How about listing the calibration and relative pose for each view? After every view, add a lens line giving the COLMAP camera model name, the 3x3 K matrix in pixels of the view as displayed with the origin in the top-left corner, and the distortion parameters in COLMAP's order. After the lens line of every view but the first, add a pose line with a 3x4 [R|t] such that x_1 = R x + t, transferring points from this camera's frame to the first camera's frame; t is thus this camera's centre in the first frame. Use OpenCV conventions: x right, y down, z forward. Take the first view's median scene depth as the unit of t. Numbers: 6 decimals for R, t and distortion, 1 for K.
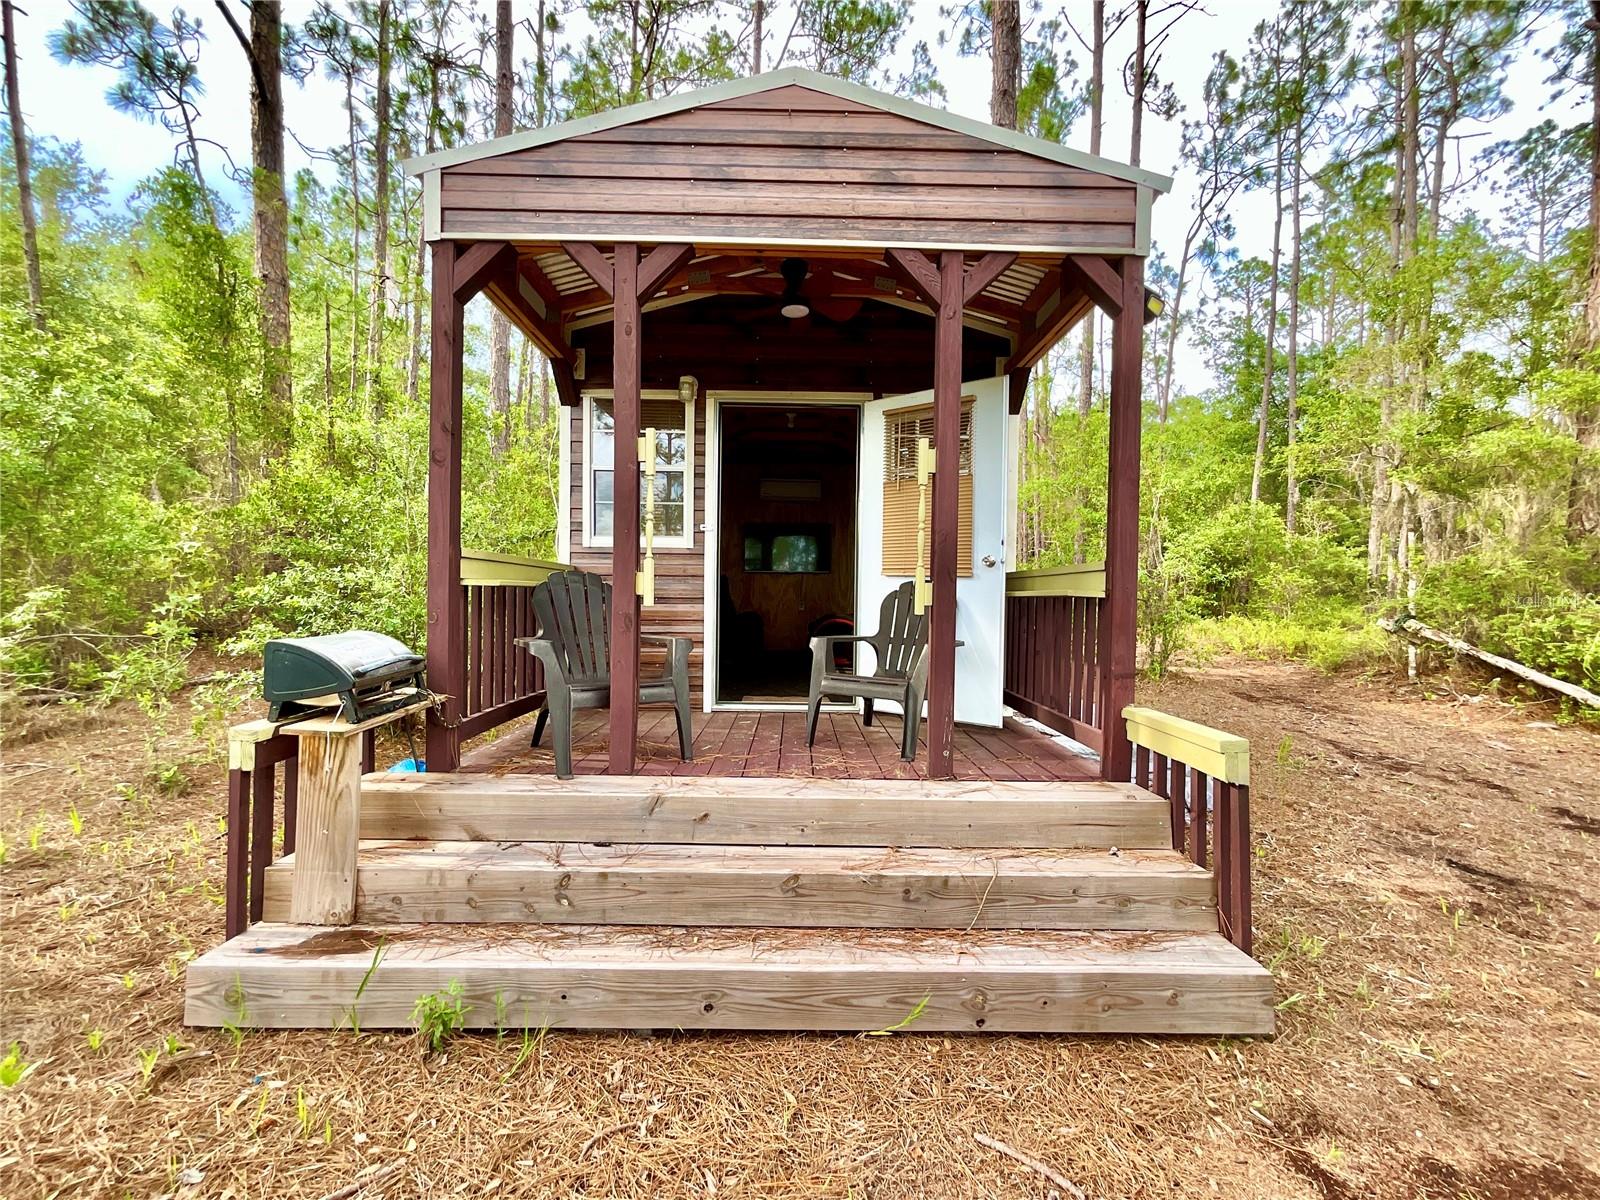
lens RADIAL K [[658.4, 0, 800.0], [0, 658.4, 600.0], [0, 0, 1]] dist [0.001542, 0.000319]
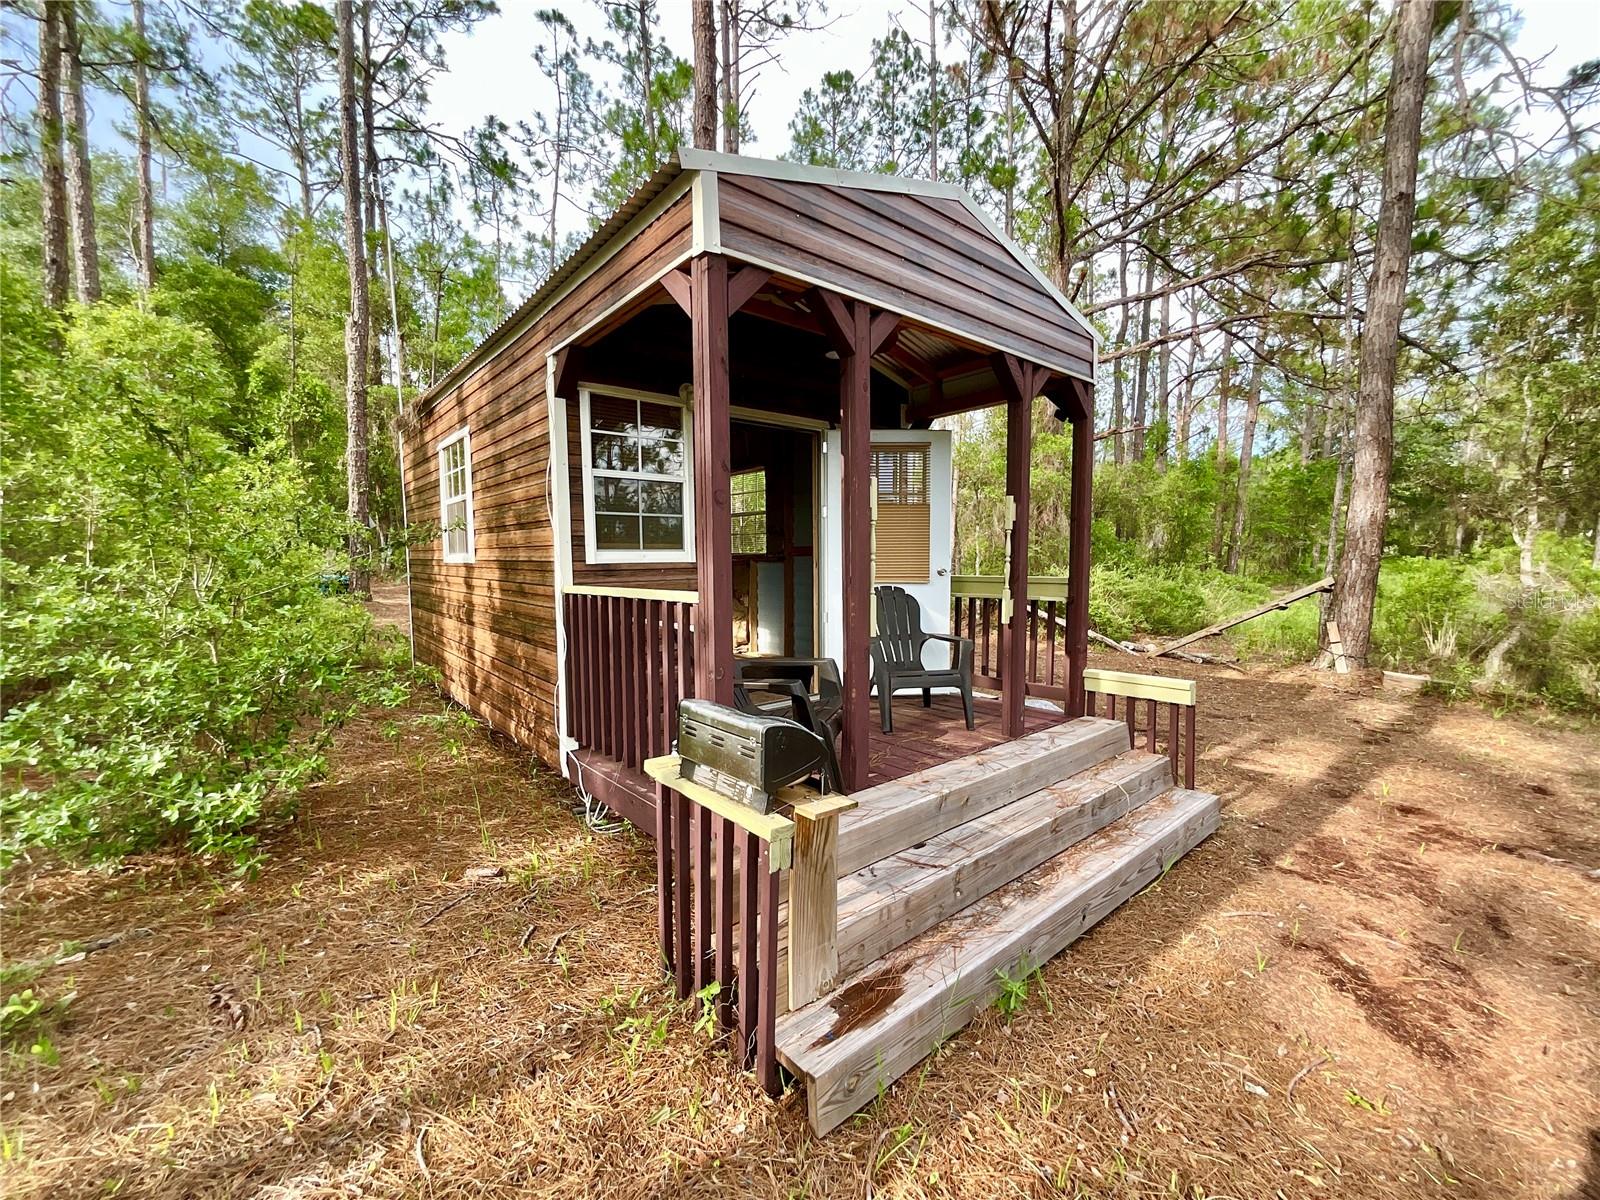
lens RADIAL K [[658.4, 0, 800.0], [0, 658.4, 600.0], [0, 0, 1]] dist [0.001542, 0.000319]
pose [[0.768880, -0.064699, 0.636111, -1.060626], [0.023774, 0.997072, 0.072676, -0.141431], [-0.638950, -0.040756, 0.768167, 0.223107]]
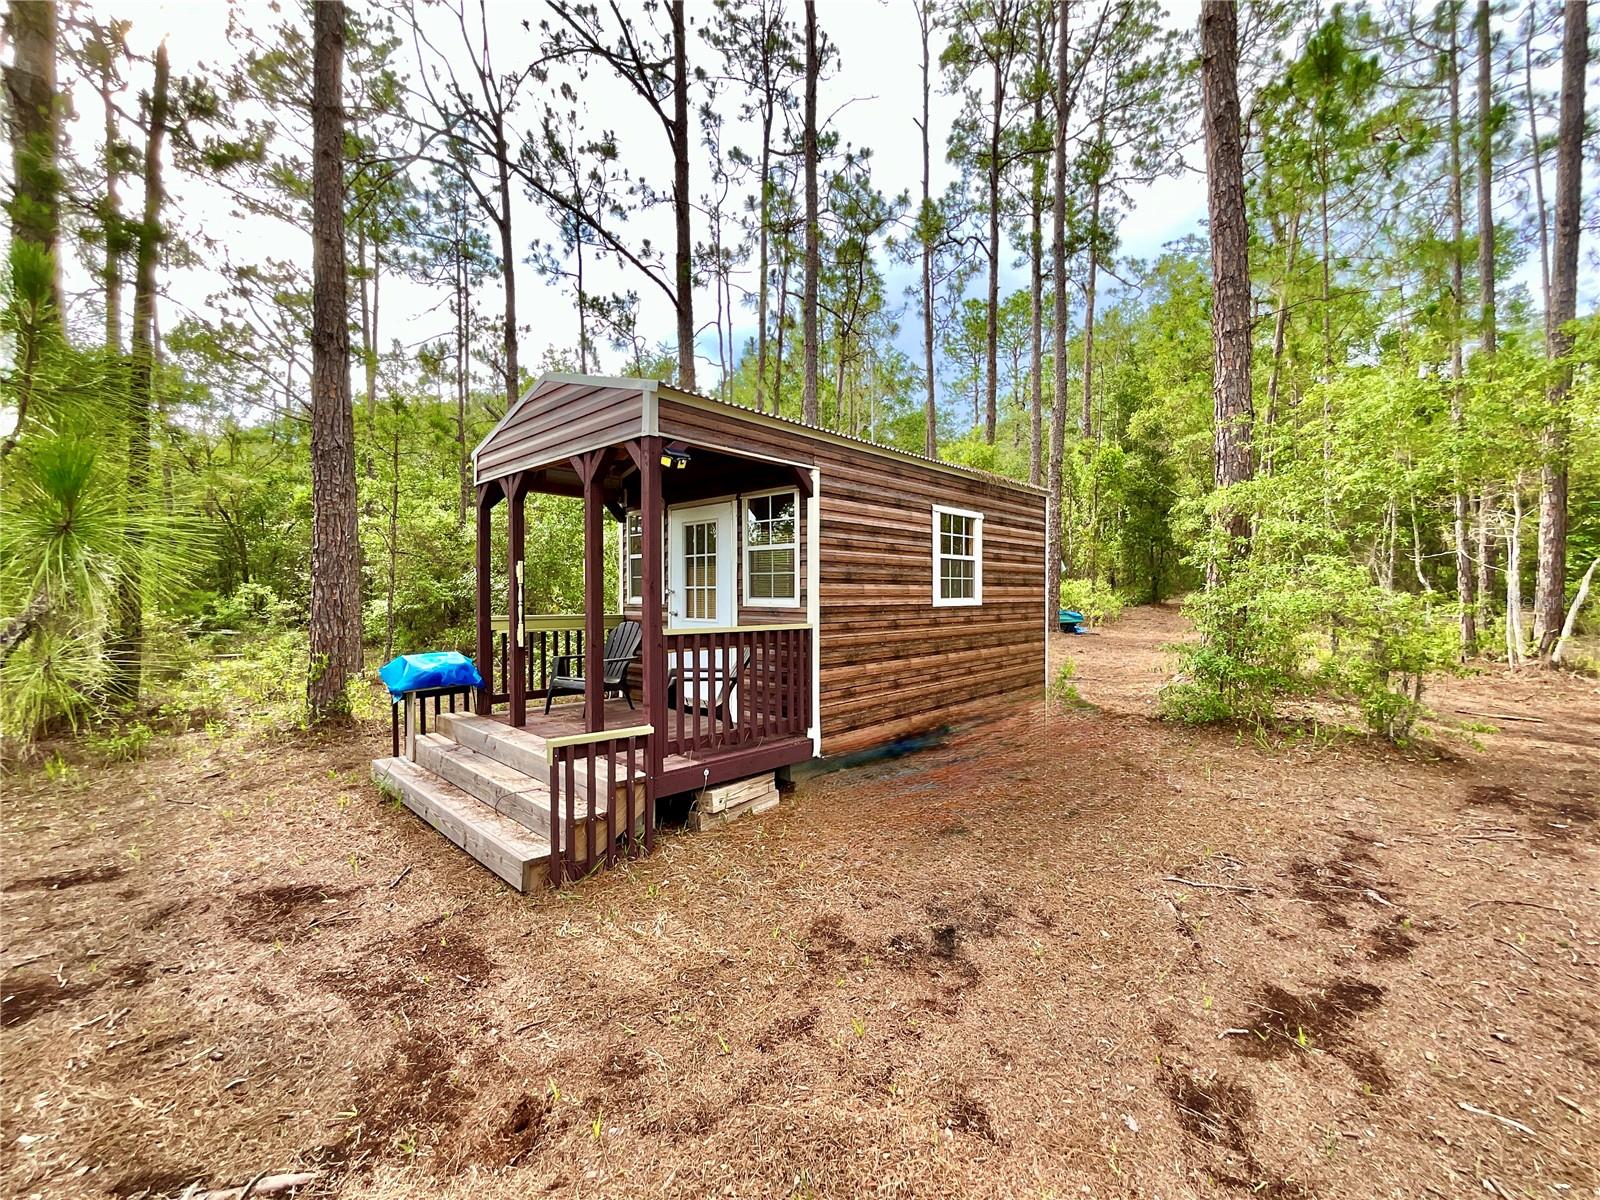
lens RADIAL K [[659.1, 0, 800.0], [0, 659.1, 600.0], [0, 0, 1]] dist [0.000062, -0.000042]
pose [[0.716608, -0.005442, -0.697455, 1.871513], [-0.005544, 0.999894, -0.013498, -0.114355], [0.697454, 0.013539, 0.716502, 0.138406]]
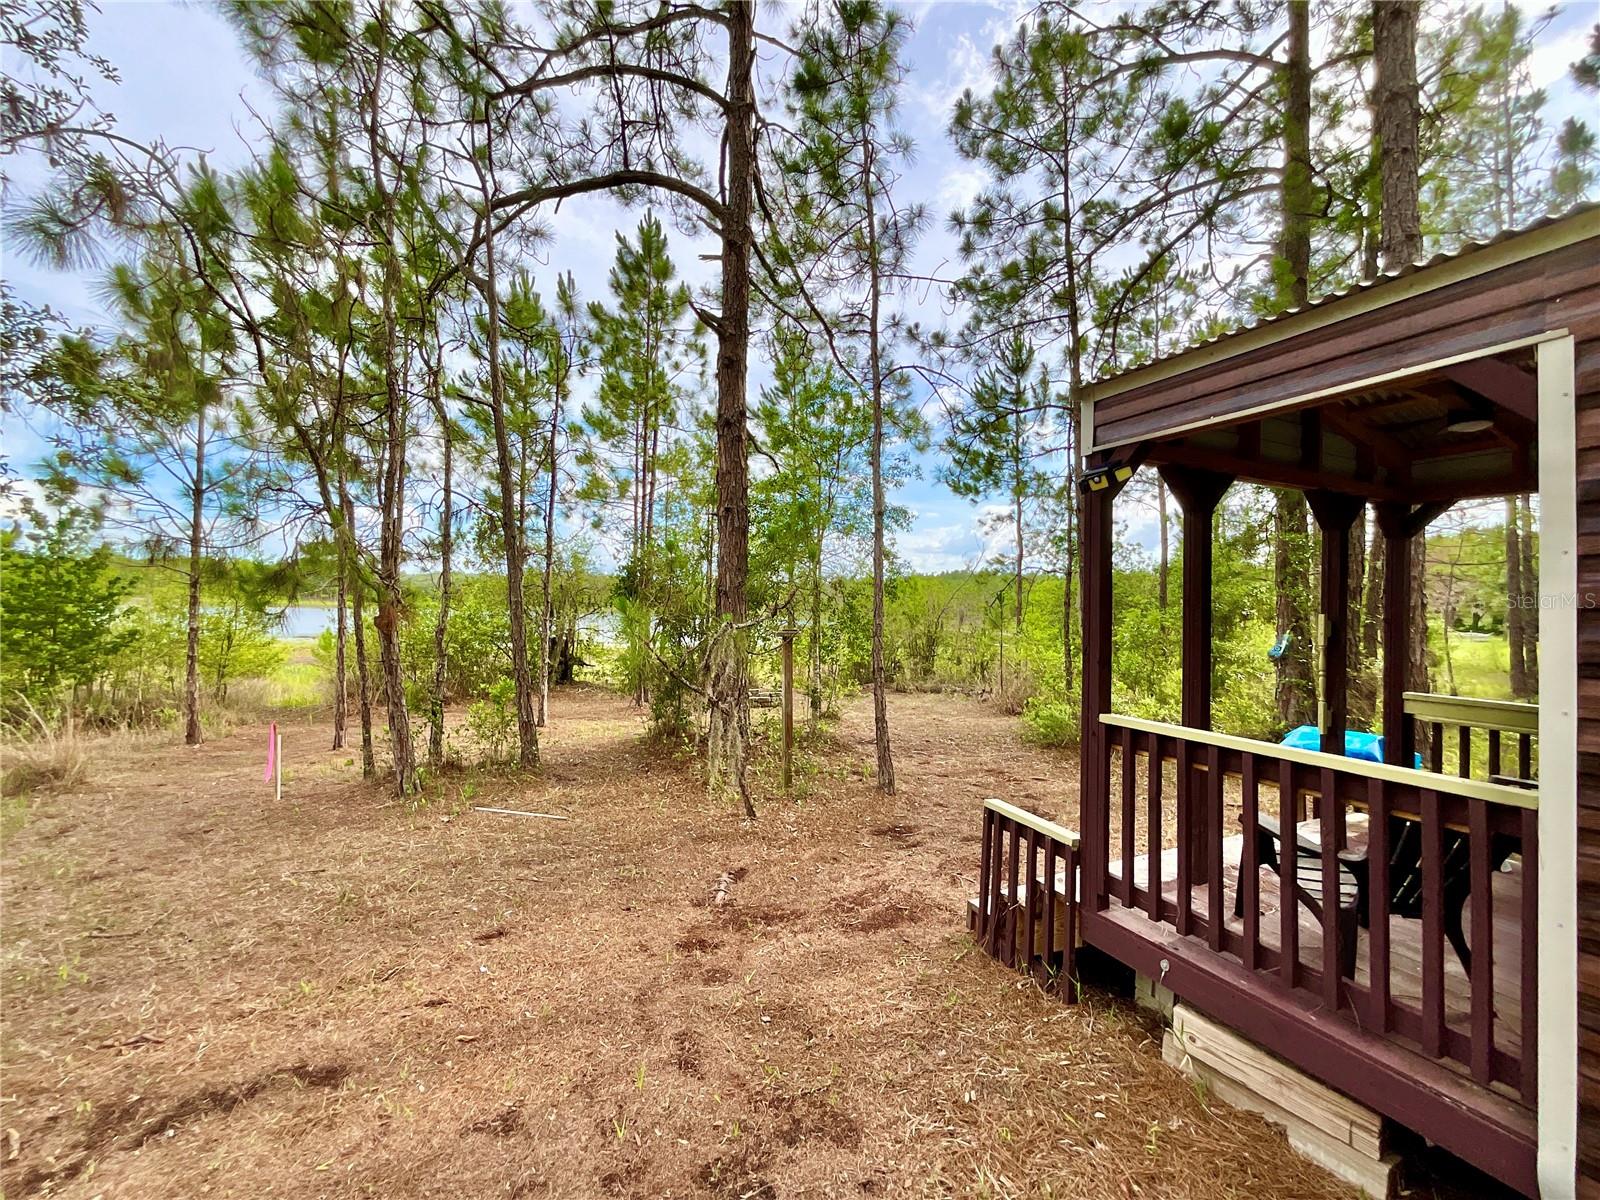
lens RADIAL K [[658.4, 0, 800.0], [0, 658.4, 600.0], [0, 0, 1]] dist [0.001542, 0.000319]
pose [[-0.909421, -0.039816, -0.413967, 1.483028], [-0.042019, 0.999110, -0.003786, -0.236494], [0.413749, 0.013951, -0.910284, 1.889591]]
